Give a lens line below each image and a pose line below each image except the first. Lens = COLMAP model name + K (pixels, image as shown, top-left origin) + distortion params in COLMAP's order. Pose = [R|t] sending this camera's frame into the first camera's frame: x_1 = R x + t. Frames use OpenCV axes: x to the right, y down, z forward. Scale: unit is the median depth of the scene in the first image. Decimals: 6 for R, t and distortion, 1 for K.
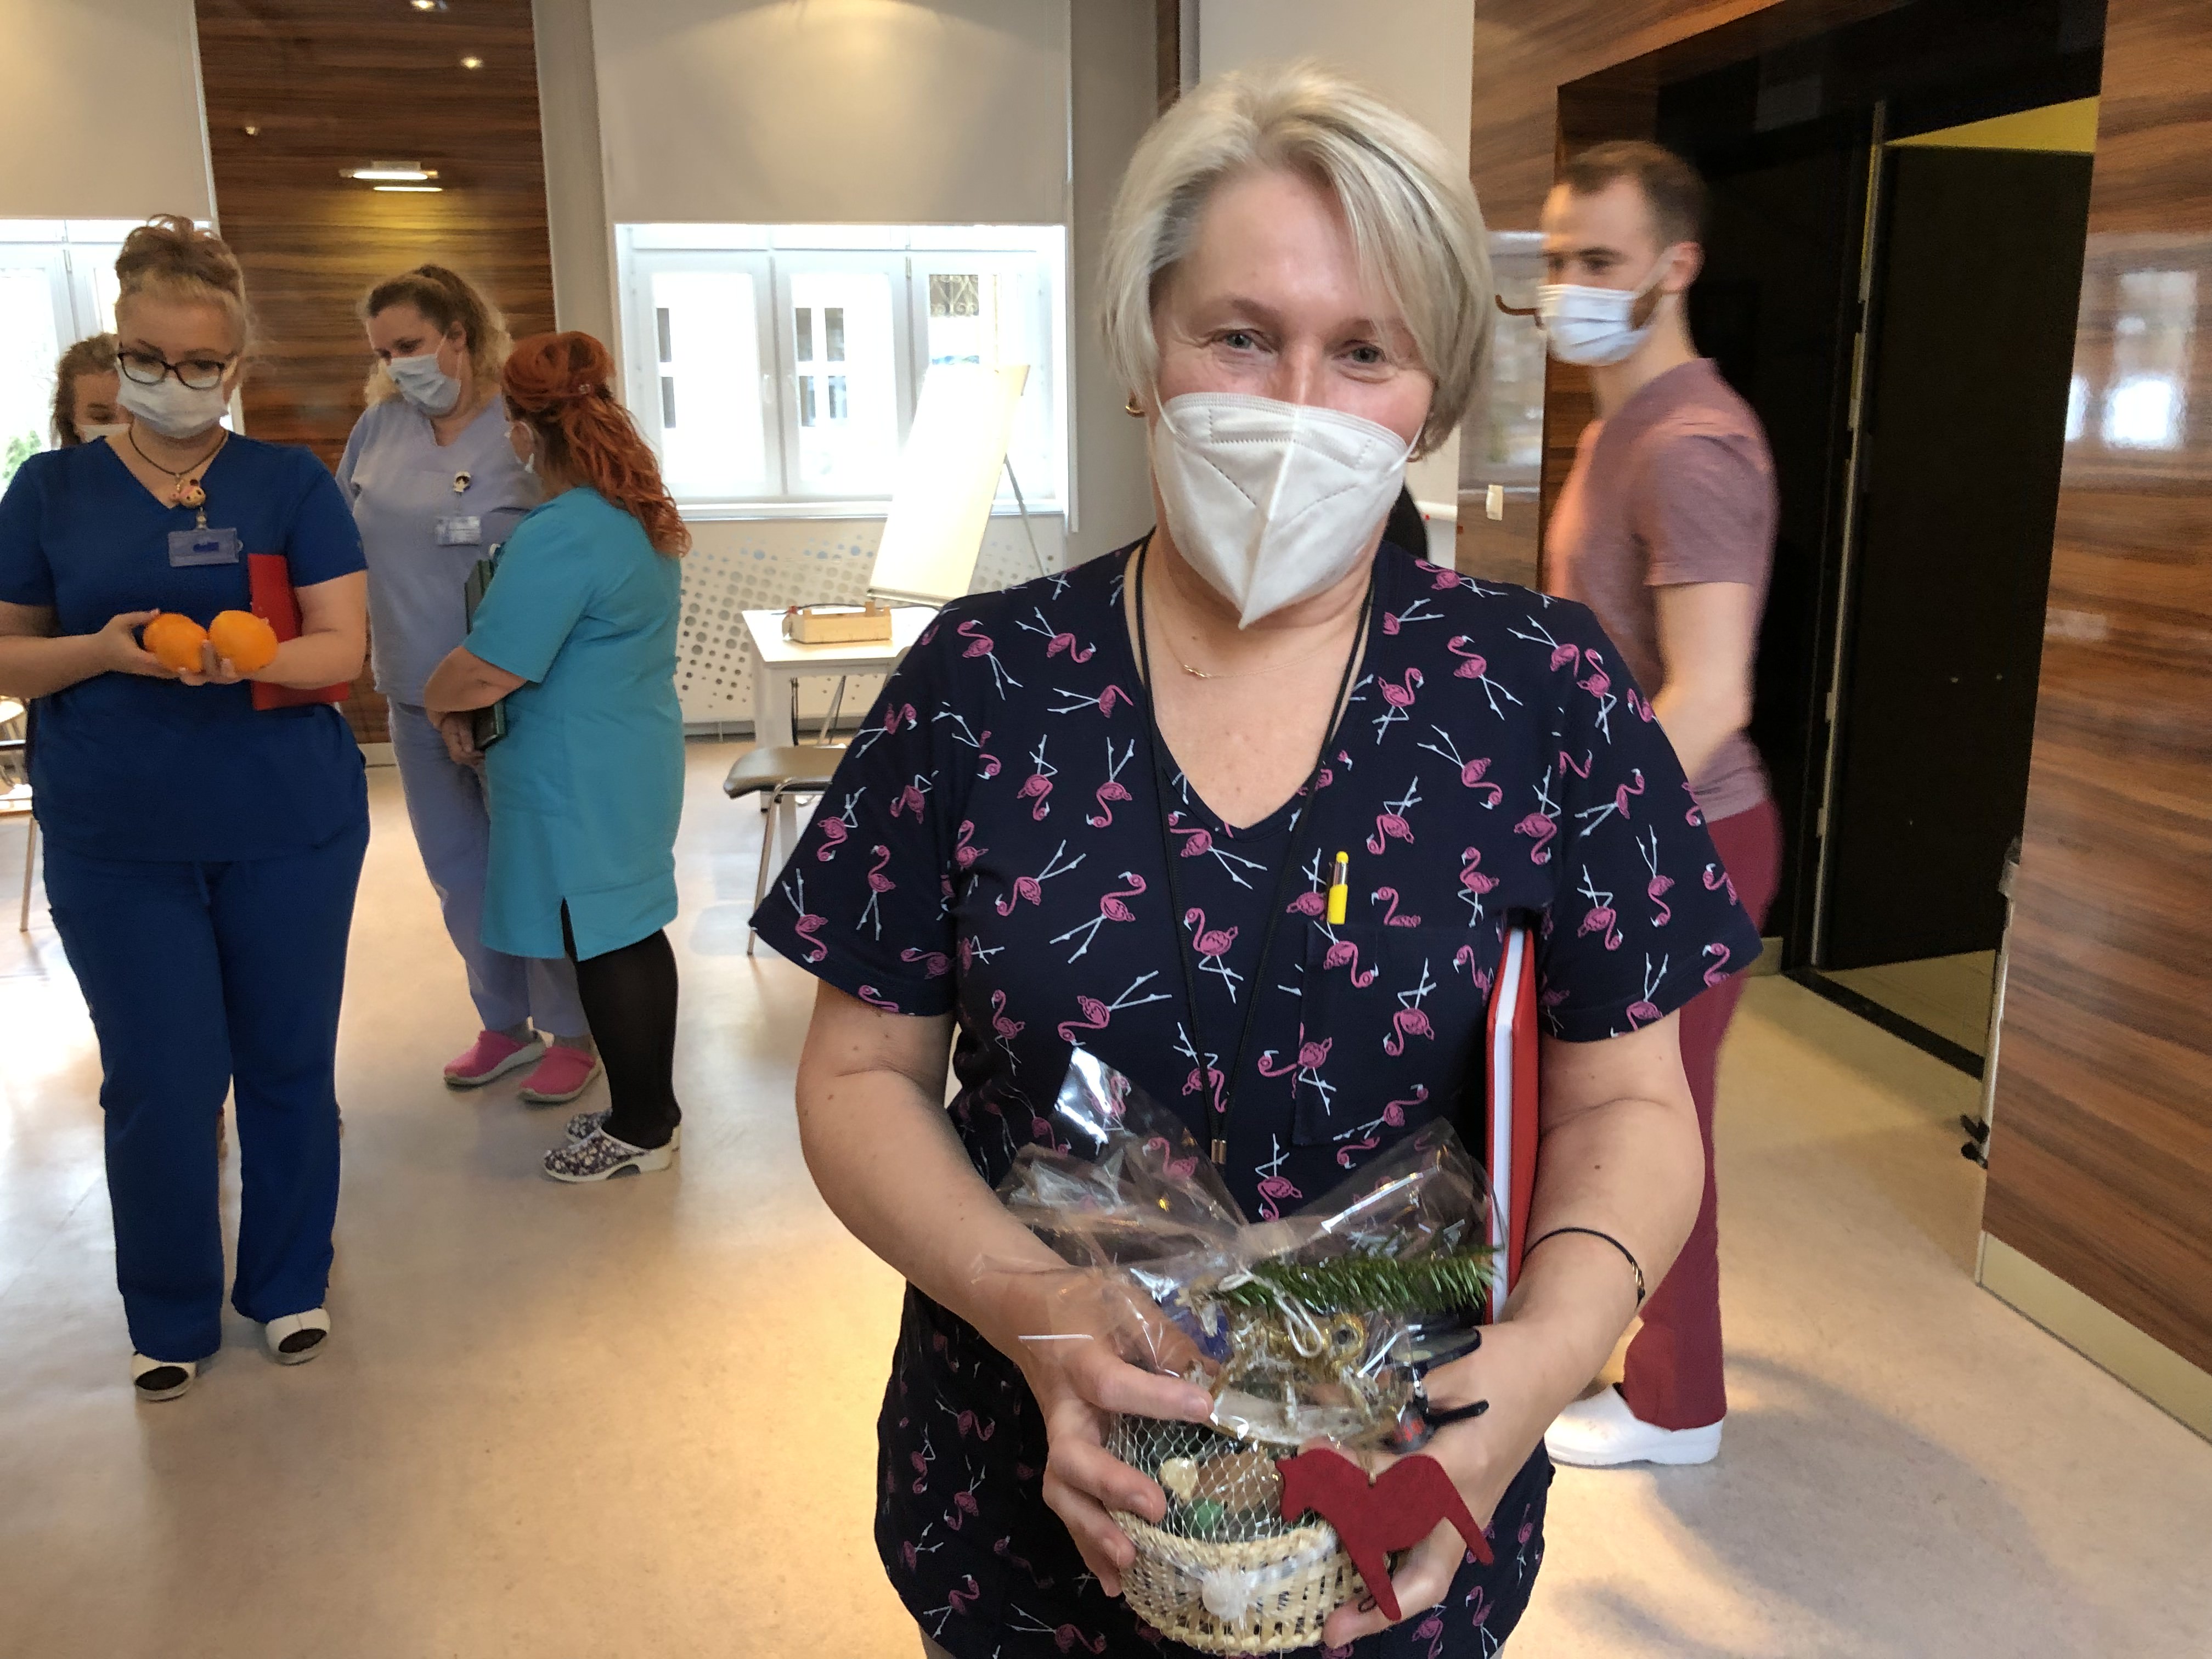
lens RADIAL K [[1824.4, 0, 1105.7], [0, 1824.4, 828.3], [0, 0, 1]] dist [0.005252, 0.003338]
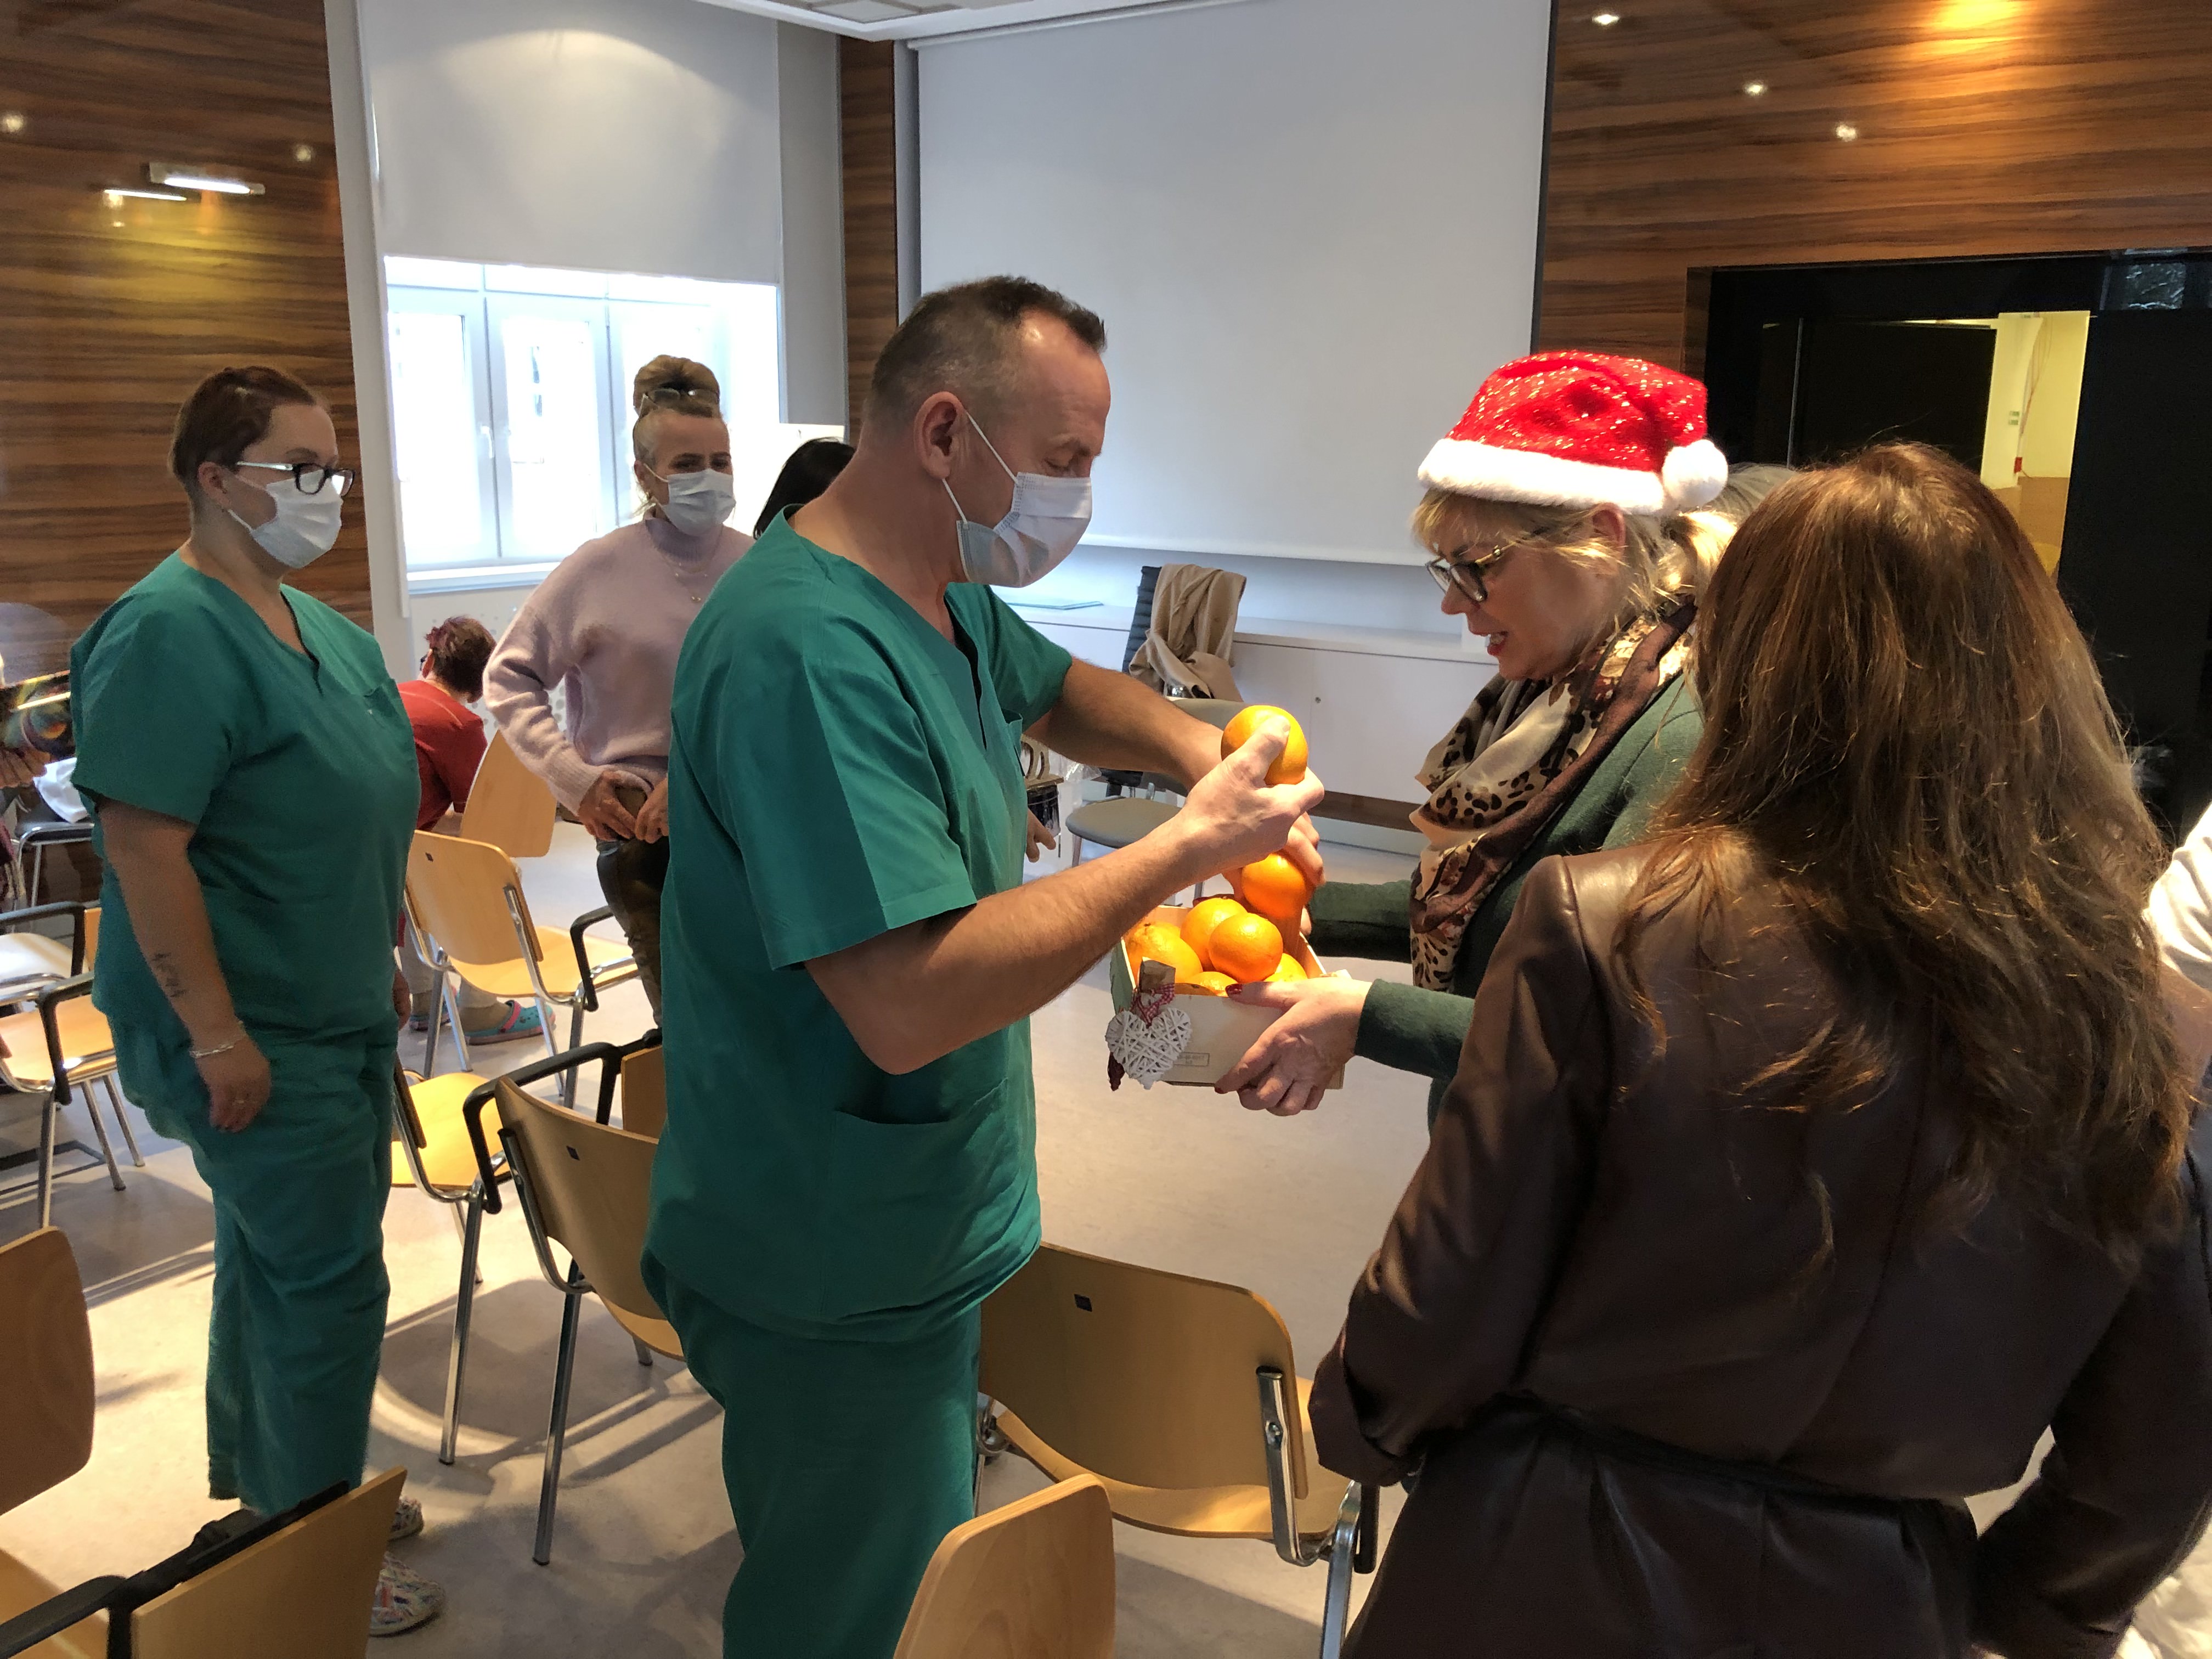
lens RADIAL K [[1824.4, 0, 1107.5], [0, 1824.4, 827.5], [0, 0, 1]] dist [0.005252, 0.003338]
pose [[0.726196, -0.136102, 0.673881, -0.665263], [0.141027, 0.988854, 0.047742, -0.055922], [-0.672868, 0.060365, 0.737296, 0.145750]]
